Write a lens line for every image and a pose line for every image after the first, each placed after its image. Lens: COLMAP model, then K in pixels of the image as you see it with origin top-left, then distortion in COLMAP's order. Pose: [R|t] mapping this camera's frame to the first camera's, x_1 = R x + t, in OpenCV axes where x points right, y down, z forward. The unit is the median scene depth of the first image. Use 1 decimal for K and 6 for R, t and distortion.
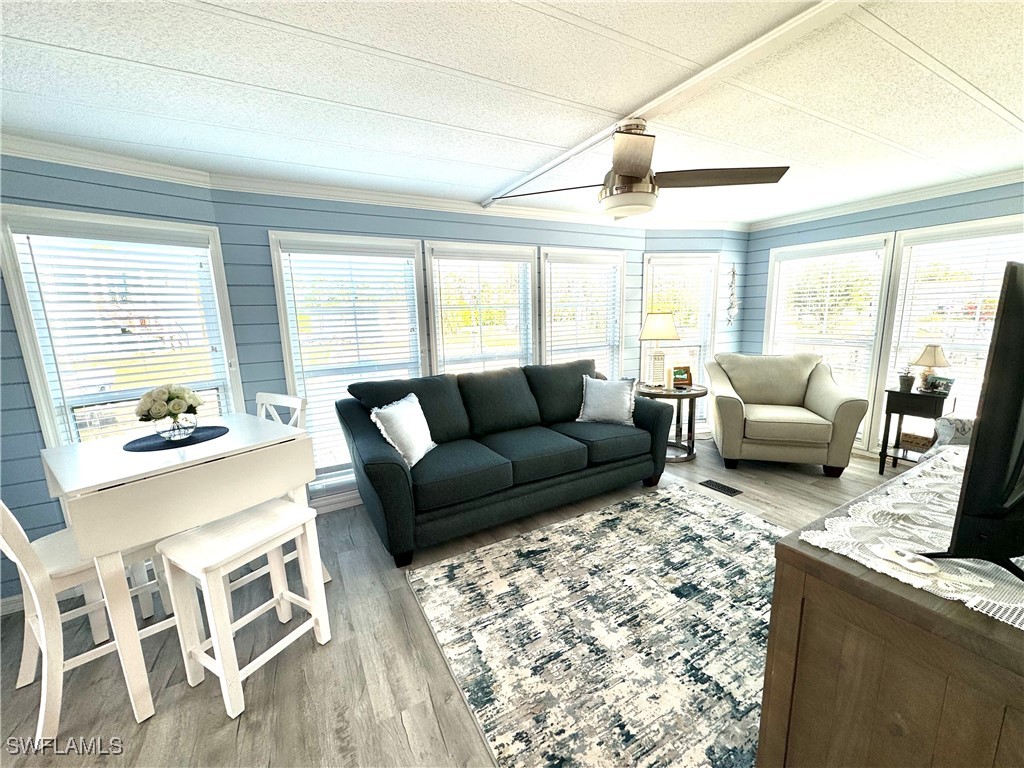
lens RADIAL K [[408.7, 0, 510.6], [0, 408.7, 385.2], [0, 0, 1]] dist [-0.003366, 0.000474]
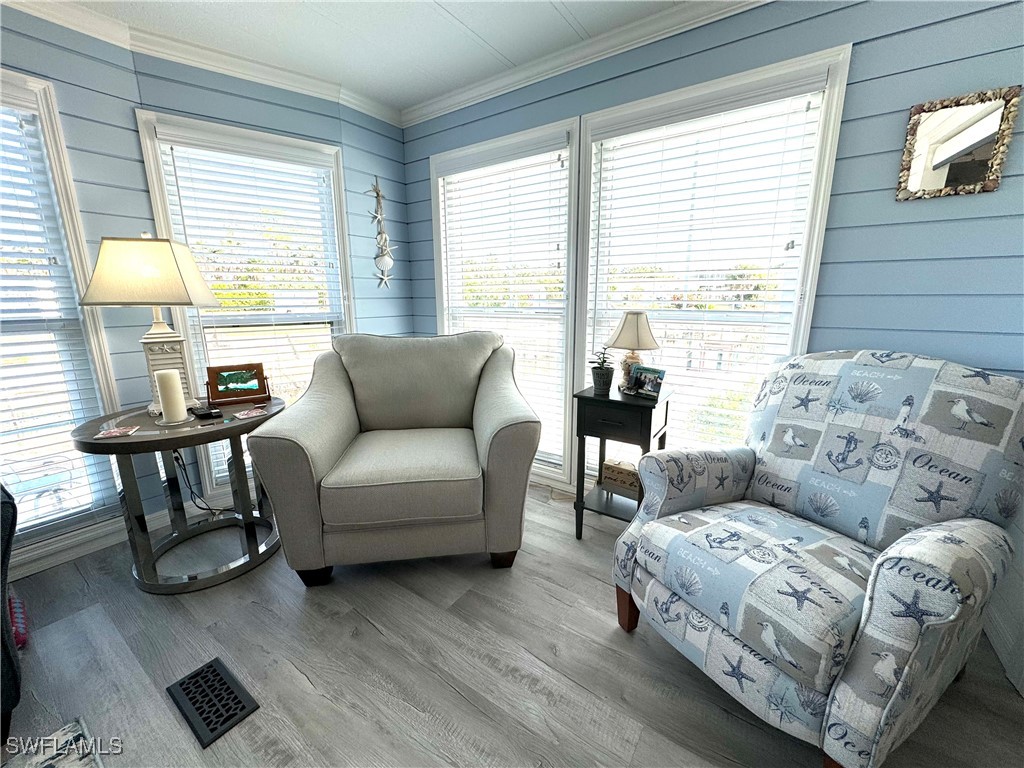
lens RADIAL K [[408.7, 0, 513.6], [0, 408.7, 384.4], [0, 0, 1]] dist [-0.003366, 0.000474]
pose [[0.893984, -0.071662, 0.442332, 0.580017], [0.059159, 0.997364, 0.042017, -0.028175], [-0.444177, -0.011395, 0.895866, 0.522453]]
